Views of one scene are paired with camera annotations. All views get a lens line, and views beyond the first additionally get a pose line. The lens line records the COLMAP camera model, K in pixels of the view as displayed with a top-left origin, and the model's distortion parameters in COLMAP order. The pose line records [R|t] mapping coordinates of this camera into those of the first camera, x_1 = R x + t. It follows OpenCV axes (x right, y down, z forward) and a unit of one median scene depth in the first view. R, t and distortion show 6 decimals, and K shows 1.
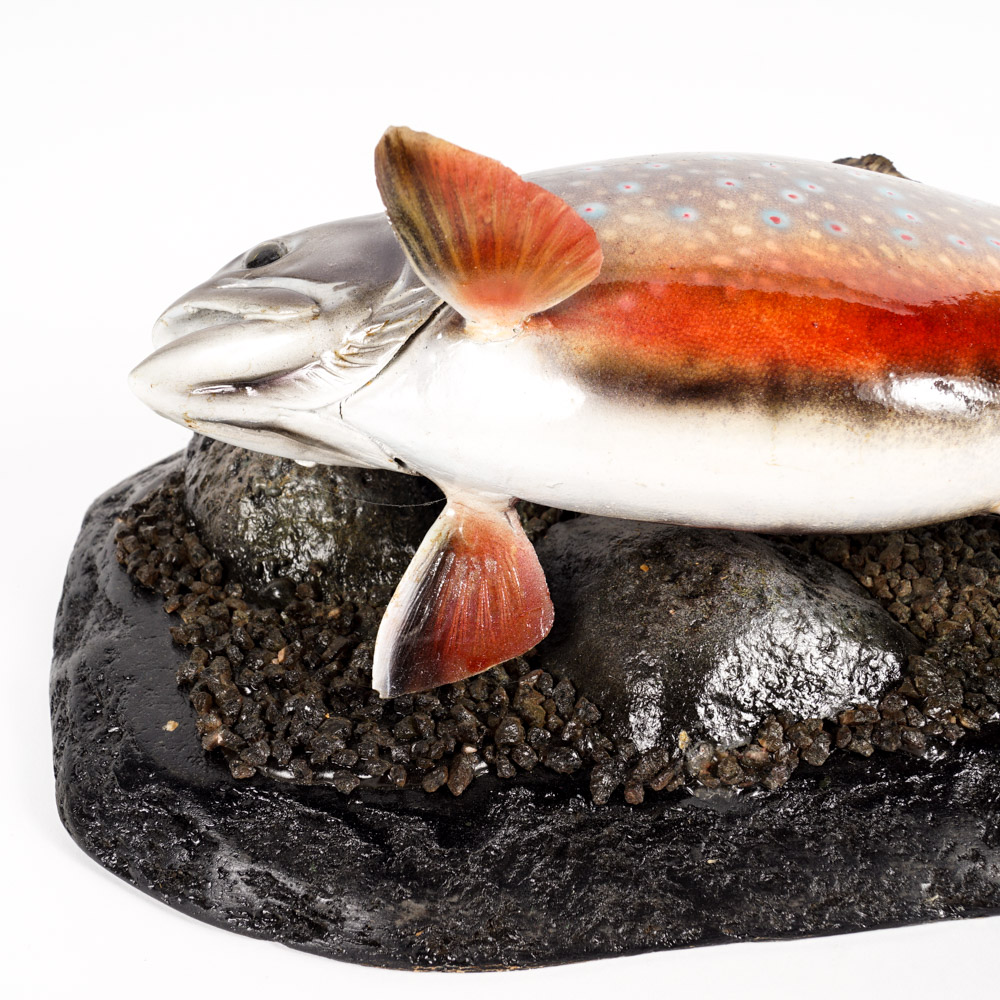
lens RADIAL K [[1396.9, 0, 502.3], [0, 1396.9, 499.6], [0, 0, 1]] dist [-0.088151, 0.000000]
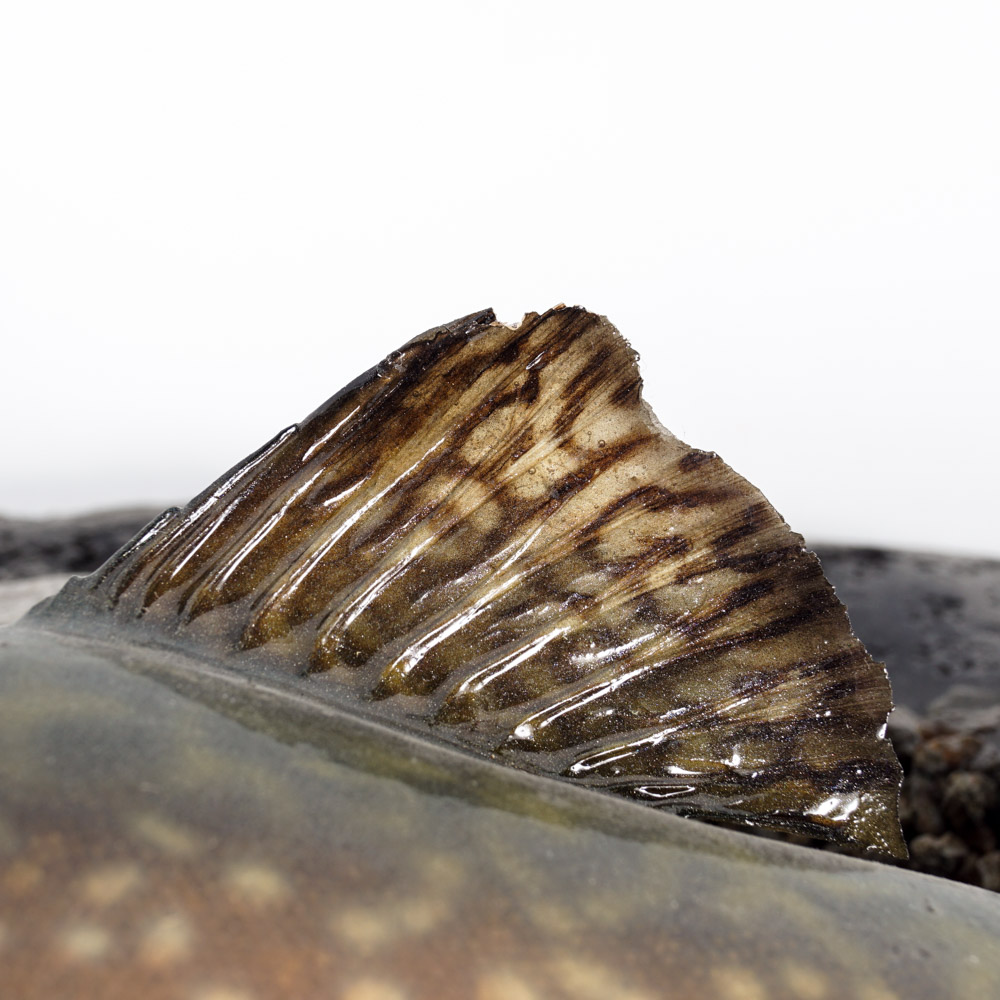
lens RADIAL K [[2553.2, 0, 498.6], [0, 2553.2, 499.9], [0, 0, 1]] dist [-0.070343, 0.000000]
pose [[0.991563, 0.120496, -0.047783, 0.392101], [-0.080767, 0.862646, 0.499319, -0.646913], [0.101386, -0.491247, 0.865100, 0.761091]]
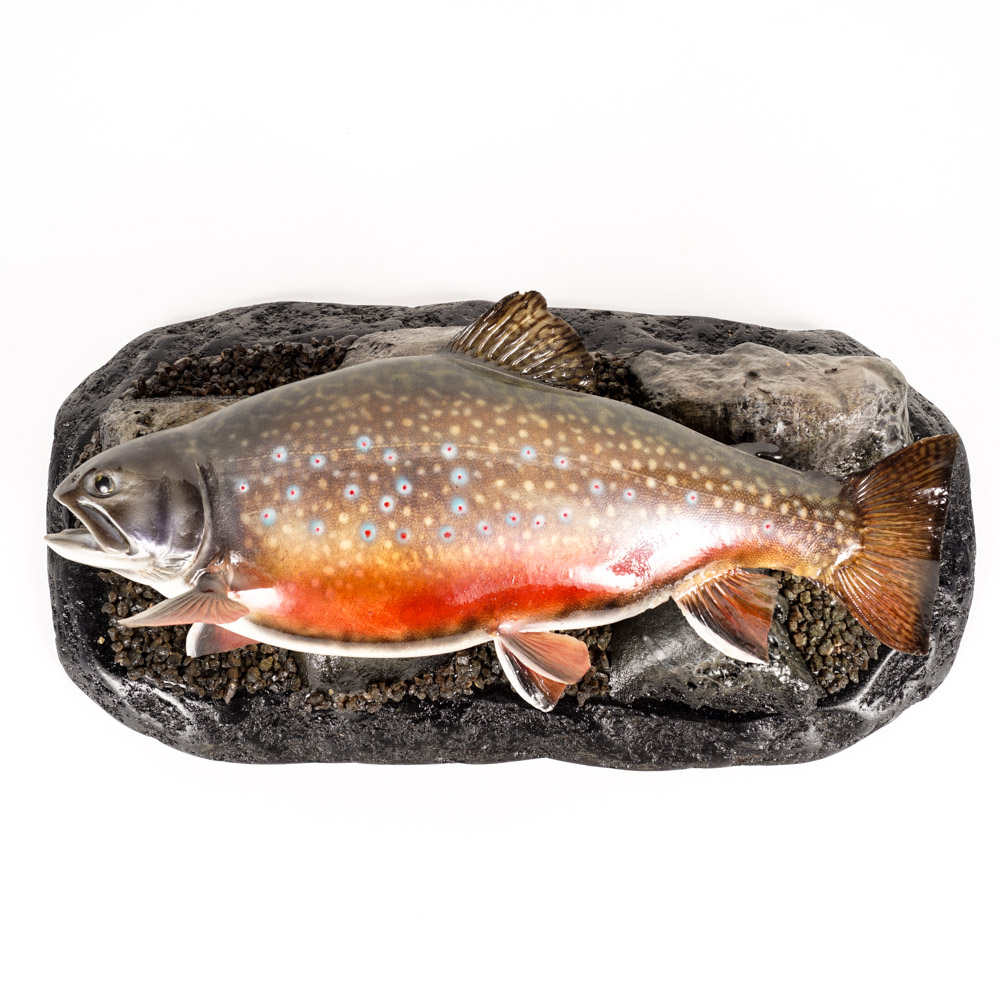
lens RADIAL K [[1195.4, 0, 489.9], [0, 1195.4, 500.5], [0, 0, 1]] dist [-0.074232, 0.000000]
pose [[0.991435, 0.120852, -0.049507, 0.431538], [-0.047965, 0.689533, 0.722664, -1.379001], [0.121472, -0.714100, 0.689424, -0.021038]]
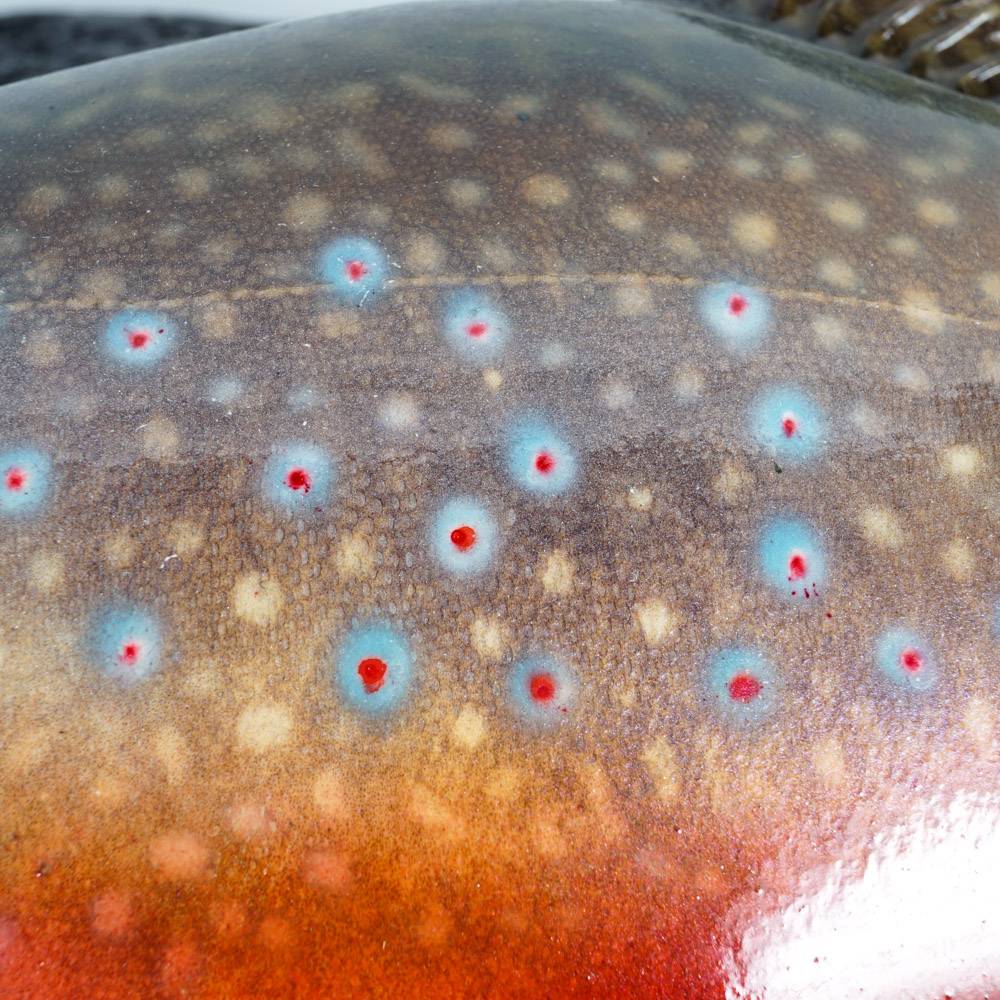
lens RADIAL K [[2138.6, 0, 502.8], [0, 2138.6, 501.7], [0, 0, 1]] dist [-0.056245, 0.000000]
pose [[0.992474, 0.117653, -0.033970, 0.249273], [-0.073972, 0.797055, 0.599359, -0.594812], [0.097592, -0.592335, 0.799759, 0.576846]]
